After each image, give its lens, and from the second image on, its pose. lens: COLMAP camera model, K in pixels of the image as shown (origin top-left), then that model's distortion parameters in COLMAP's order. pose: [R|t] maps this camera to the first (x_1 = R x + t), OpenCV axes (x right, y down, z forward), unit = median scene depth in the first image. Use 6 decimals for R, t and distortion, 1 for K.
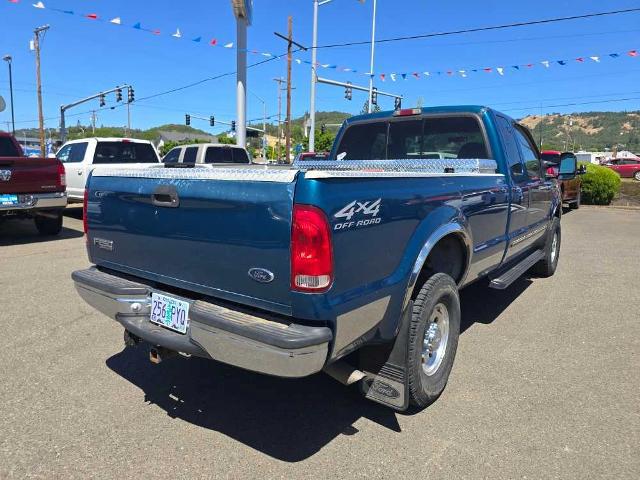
lens RADIAL K [[447.6, 0, 333.1], [0, 447.6, 241.2], [0, 0, 1]] dist [0.001912, 0.002581]
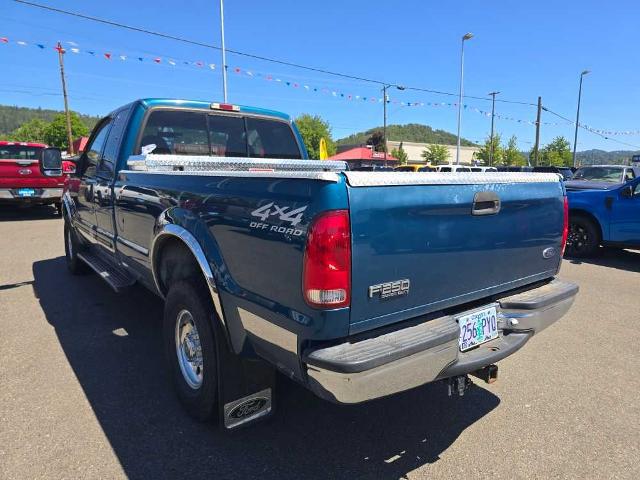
lens RADIAL K [[448.0, 0, 340.0], [0, 448.0, 240.5], [0, 0, 1]] dist [0.001872, 0.000516]
pose [[0.224791, -0.145775, 0.963441, -1.261775], [0.132033, 0.984184, 0.118108, -0.163383], [-0.965420, 0.100657, 0.240483, 1.005114]]
